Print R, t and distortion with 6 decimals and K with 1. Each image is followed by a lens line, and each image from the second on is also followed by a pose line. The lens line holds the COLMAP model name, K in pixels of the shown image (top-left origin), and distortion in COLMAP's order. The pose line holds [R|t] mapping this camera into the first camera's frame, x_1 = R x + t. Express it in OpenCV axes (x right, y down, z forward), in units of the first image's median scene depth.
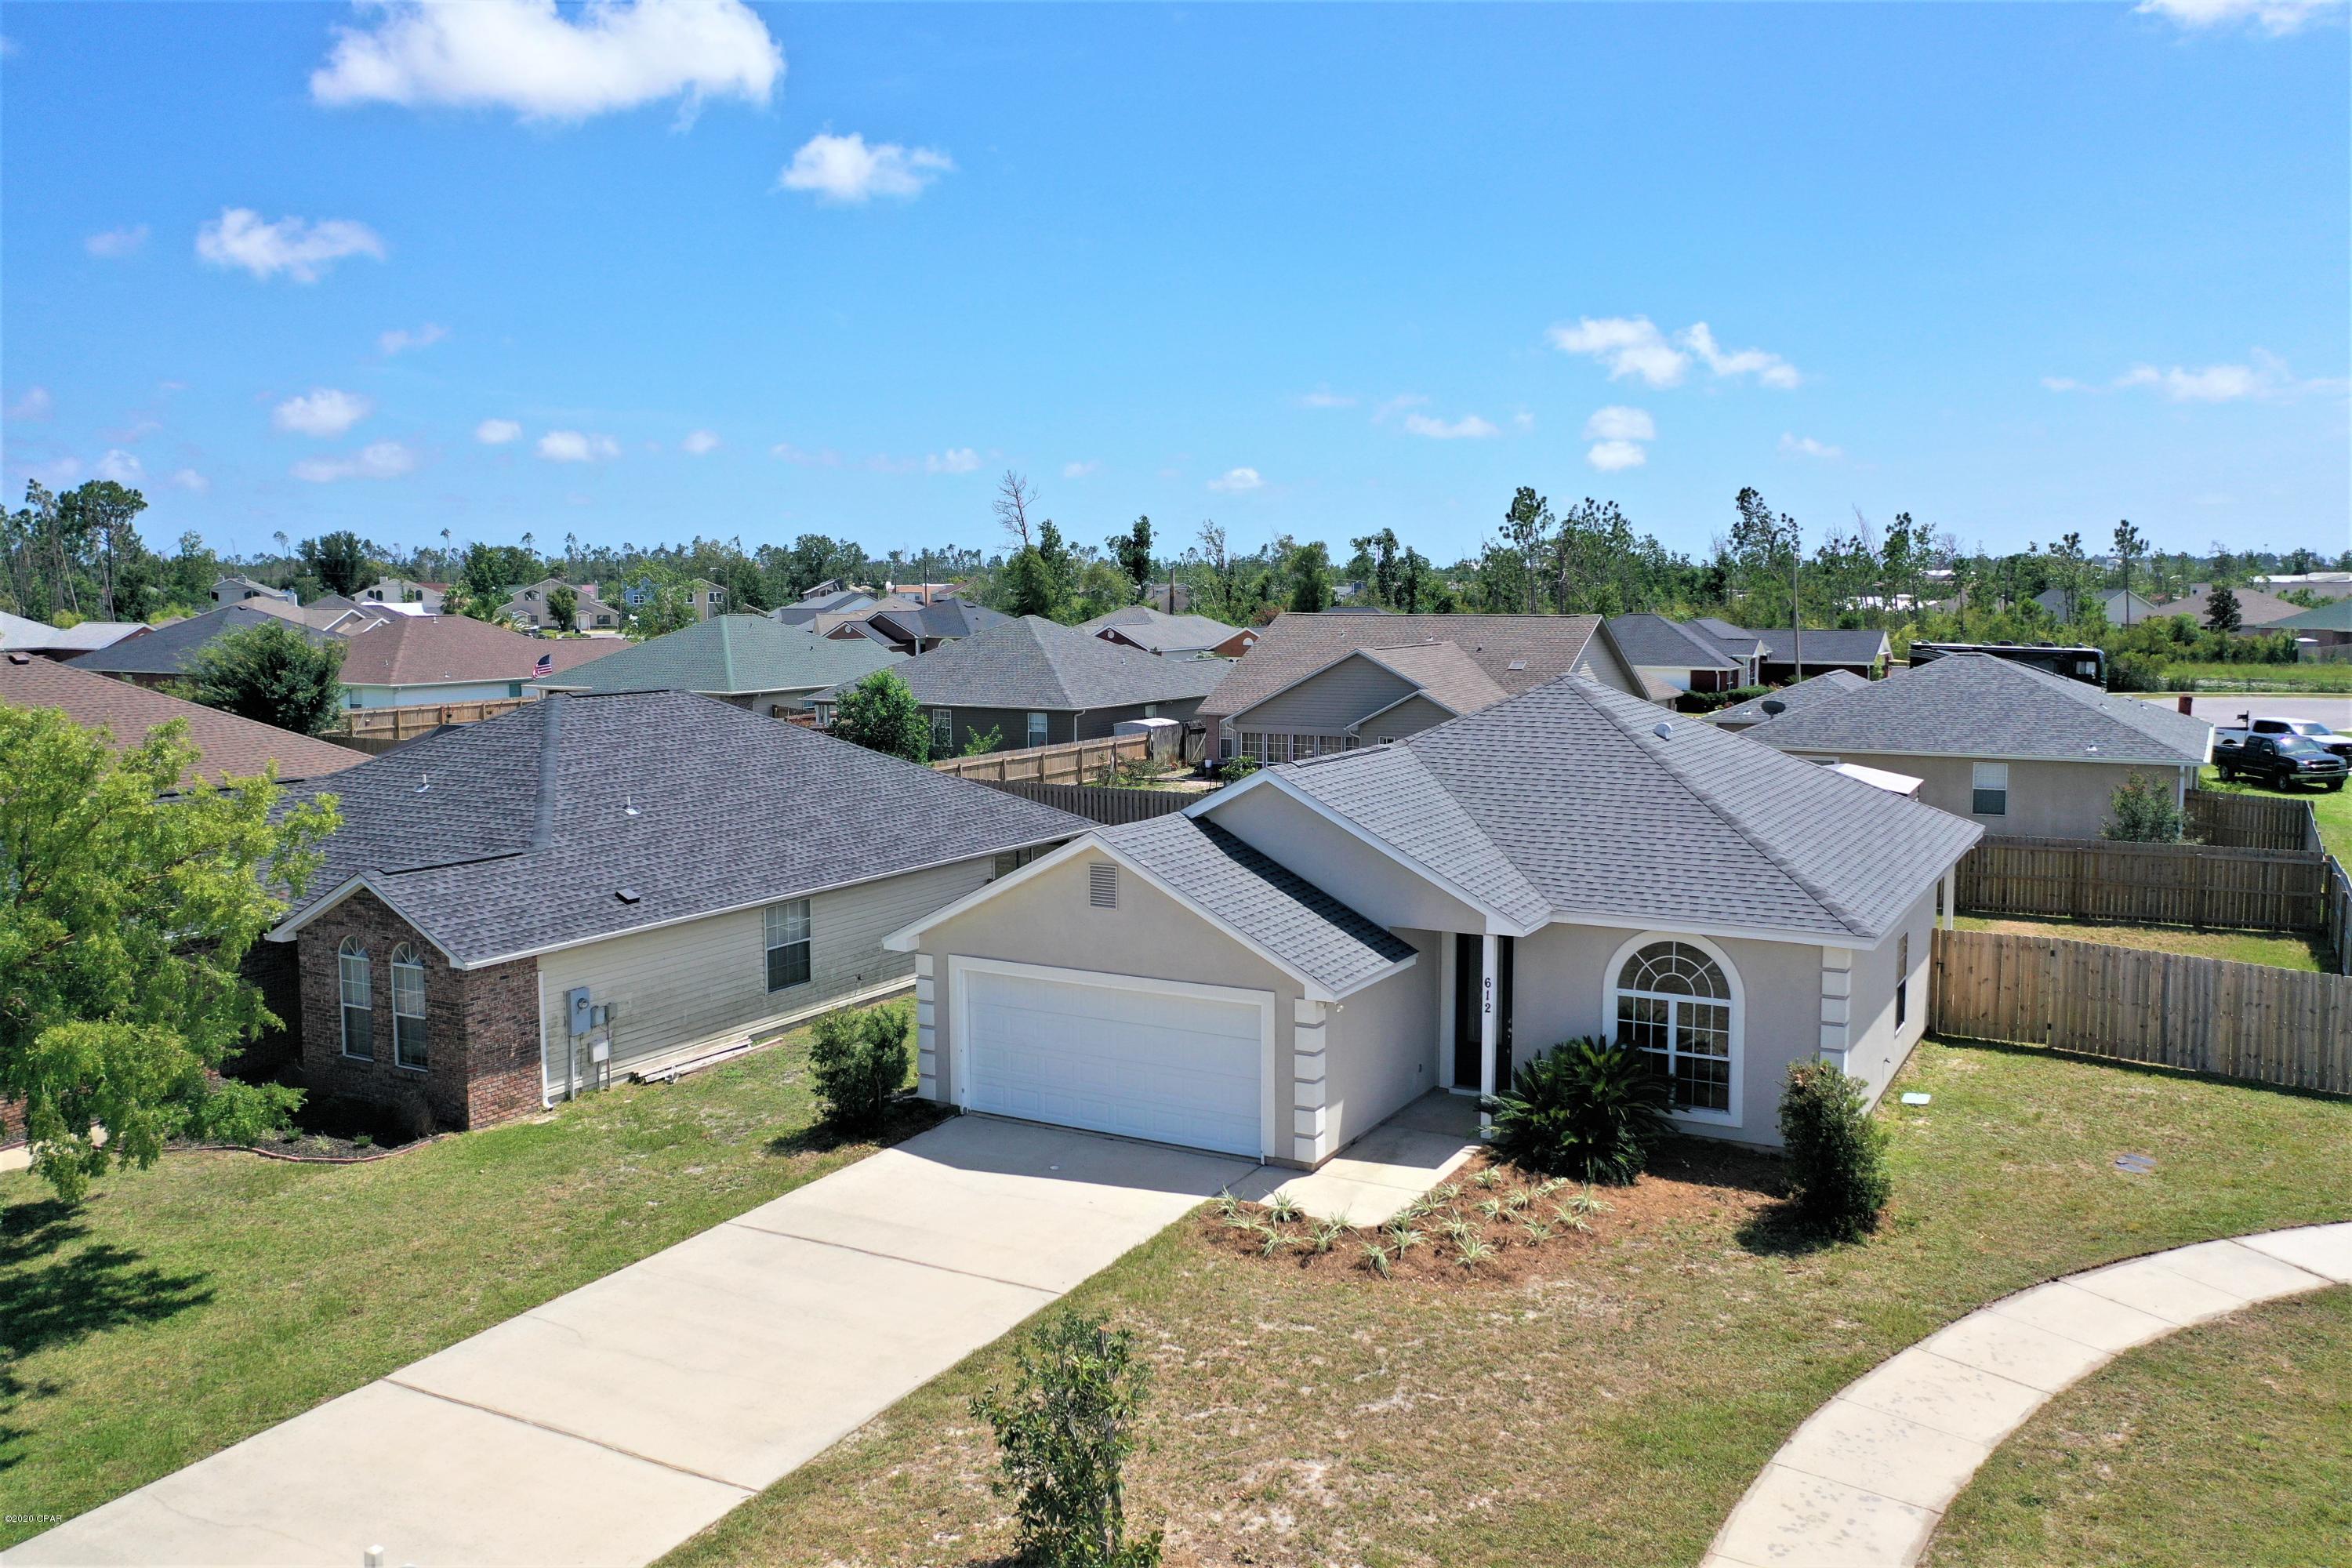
lens RADIAL K [[1864.3, 0, 1176.0], [0, 1864.3, 784.0], [0, 0, 1]] dist [0.008431, 0.004556]
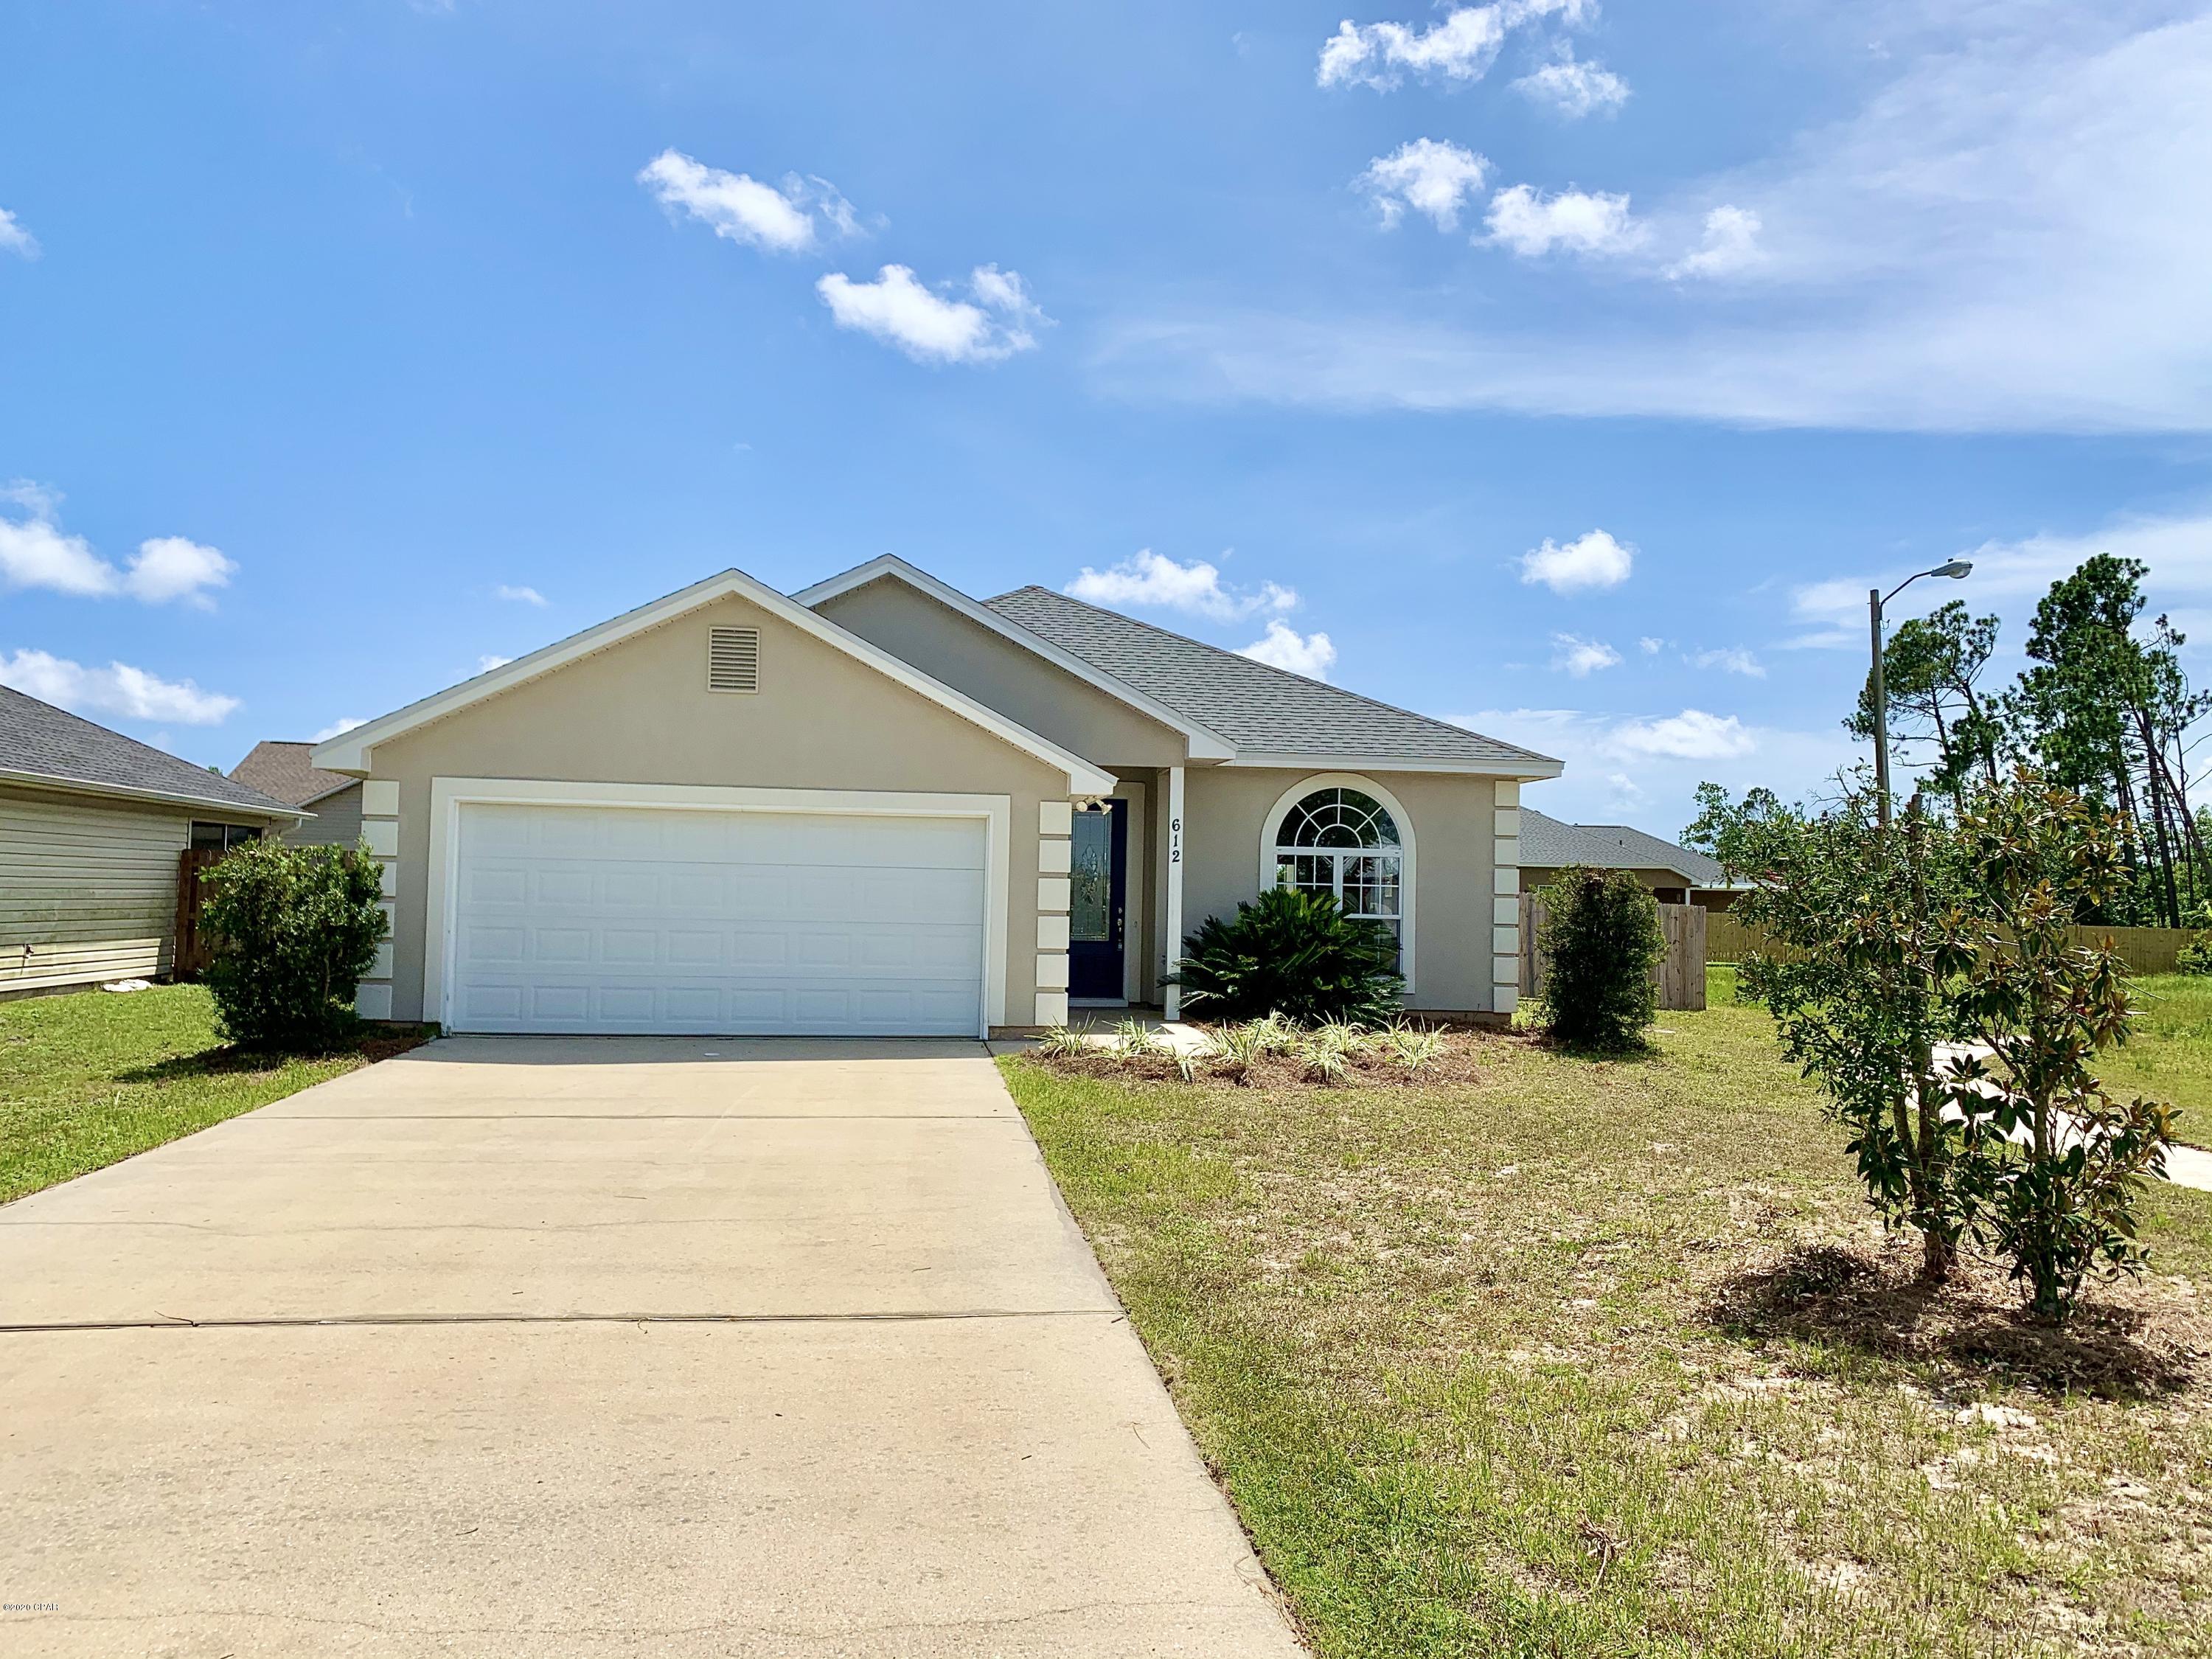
lens RADIAL K [[1679.1, 0, 1116.1], [0, 1679.1, 830.8], [0, 0, 1]] dist [0.101986, -0.146419]
pose [[0.798026, 0.046375, 0.600836, -0.286089], [0.041781, 0.990377, -0.131935, 0.197459], [-0.601173, 0.130391, 0.788410, 0.416627]]
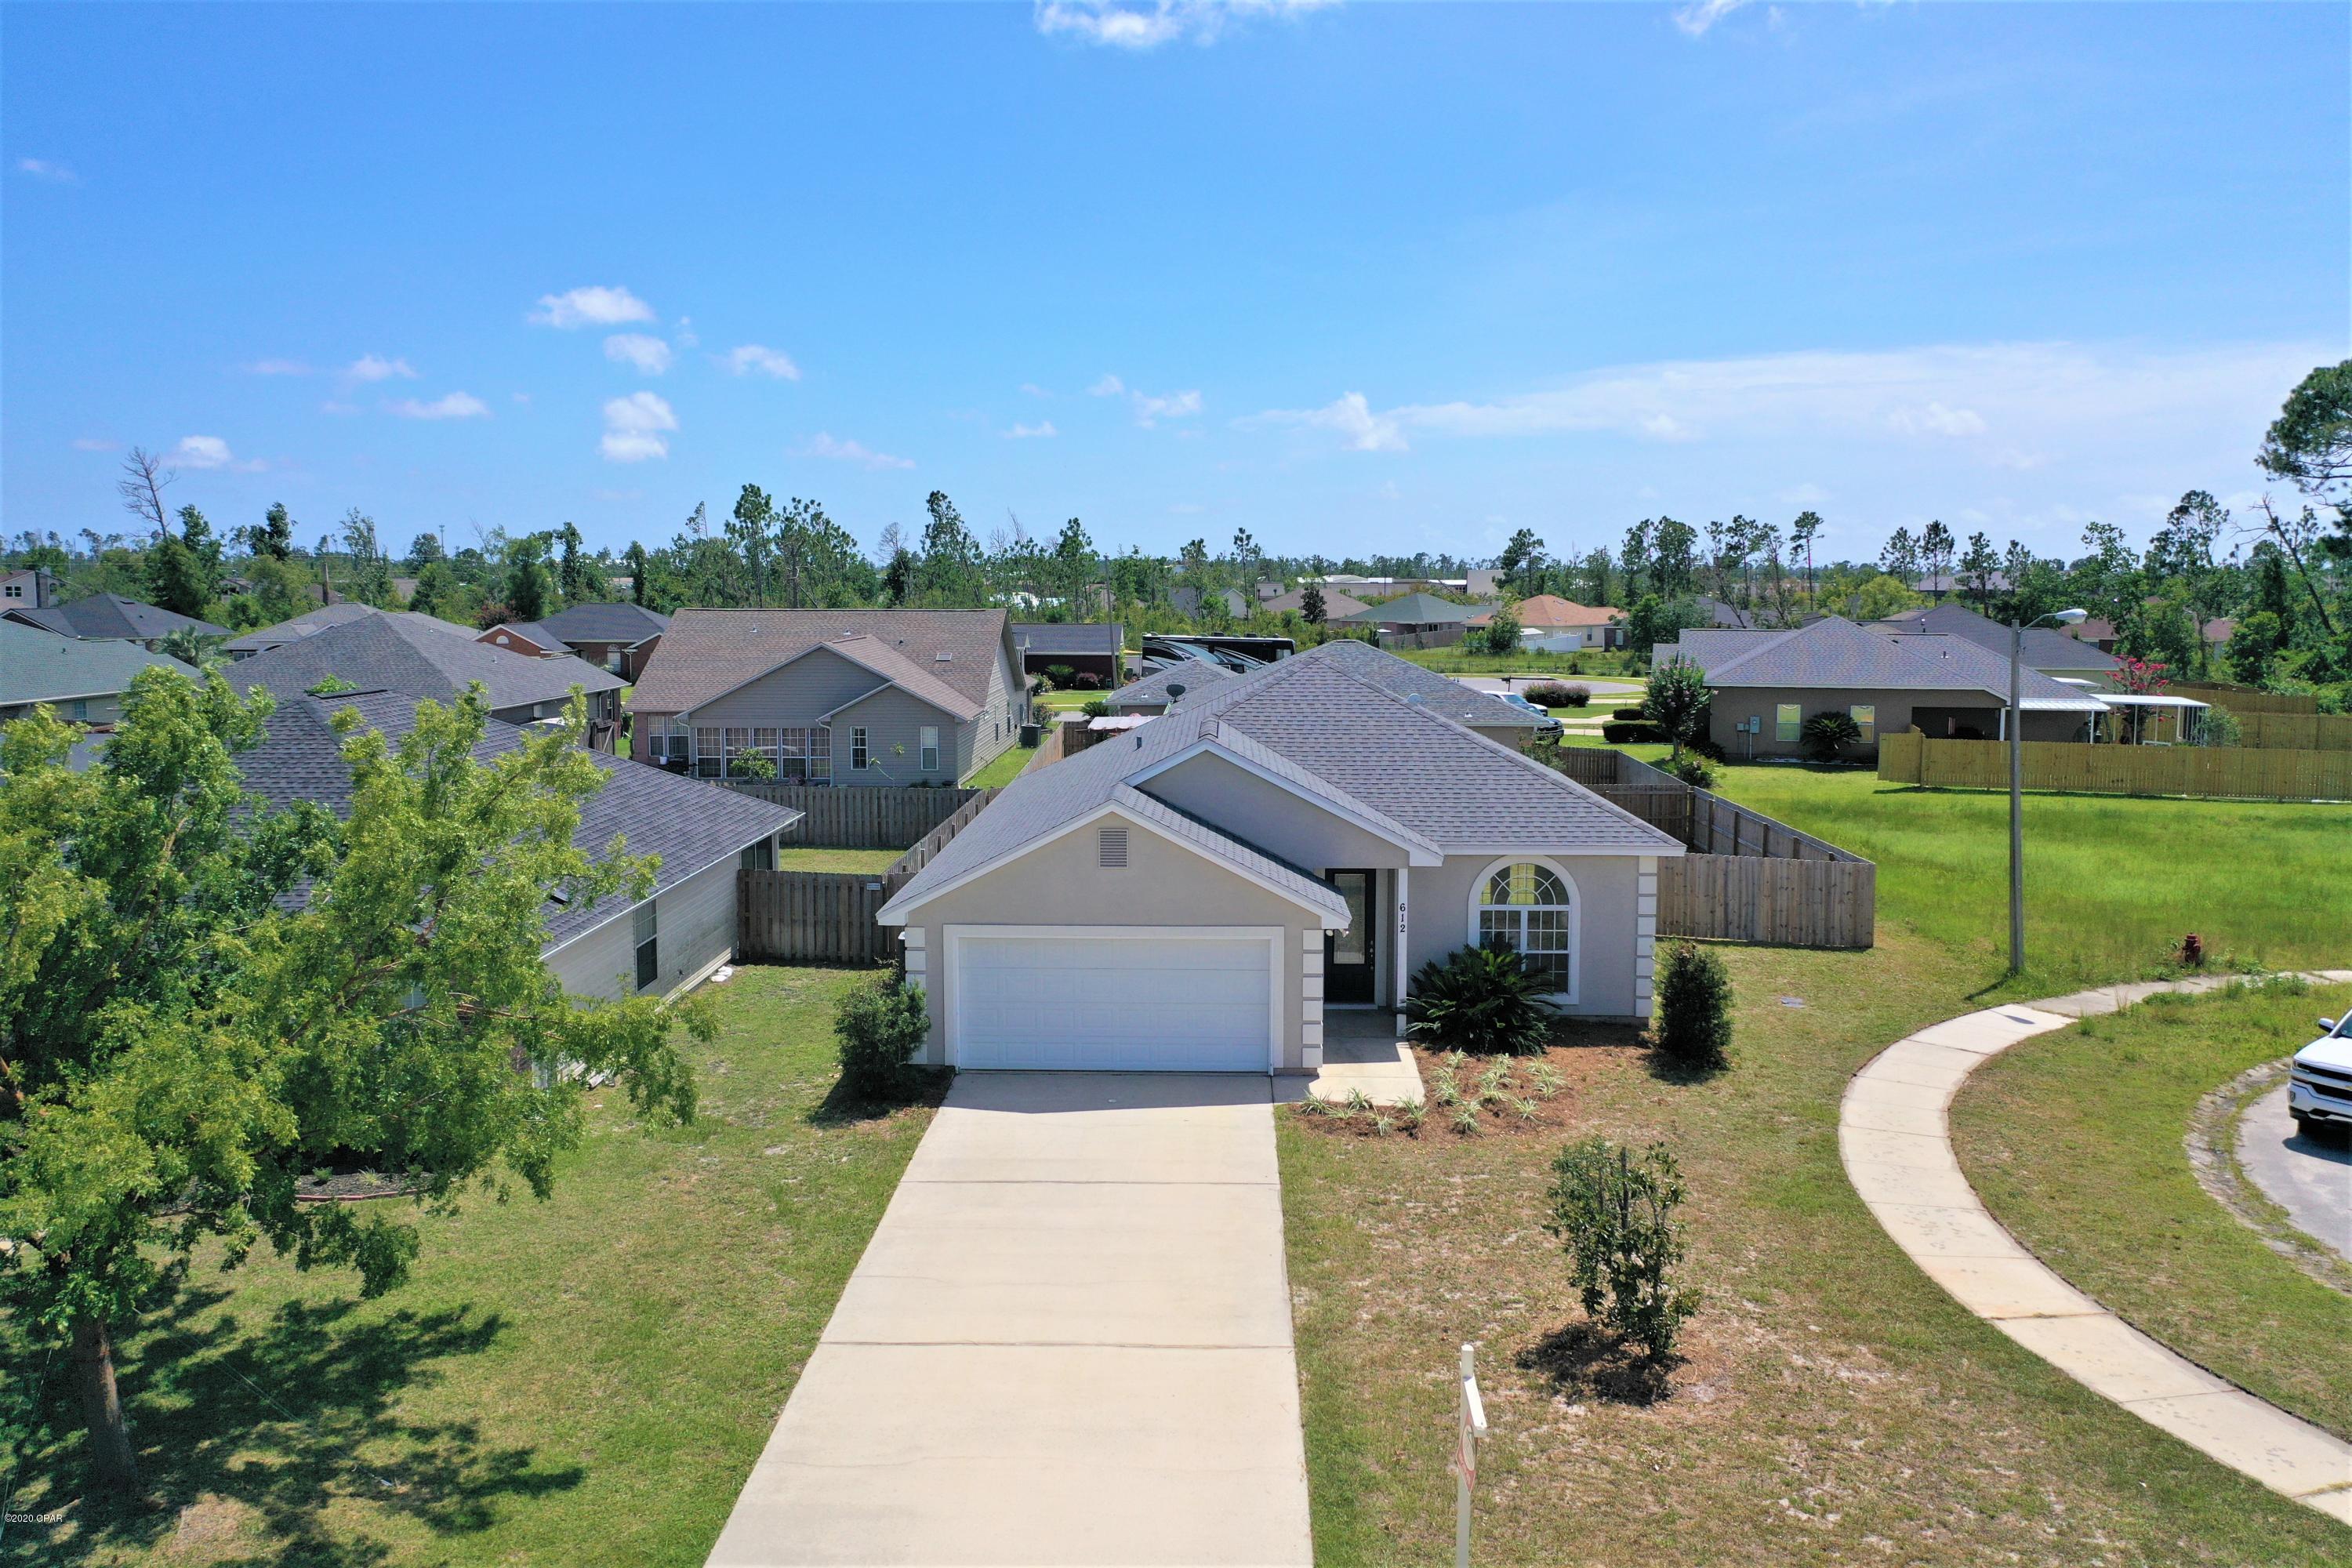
lens RADIAL K [[1873.7, 0, 1179.2], [0, 1873.7, 753.3], [0, 0, 1]] dist [0.010854, 0.007778]
pose [[0.882593, -0.039392, 0.468485, -0.508187], [0.046606, 0.998906, -0.003812, 0.004083], [-0.467822, 0.025199, 0.883463, -0.012218]]
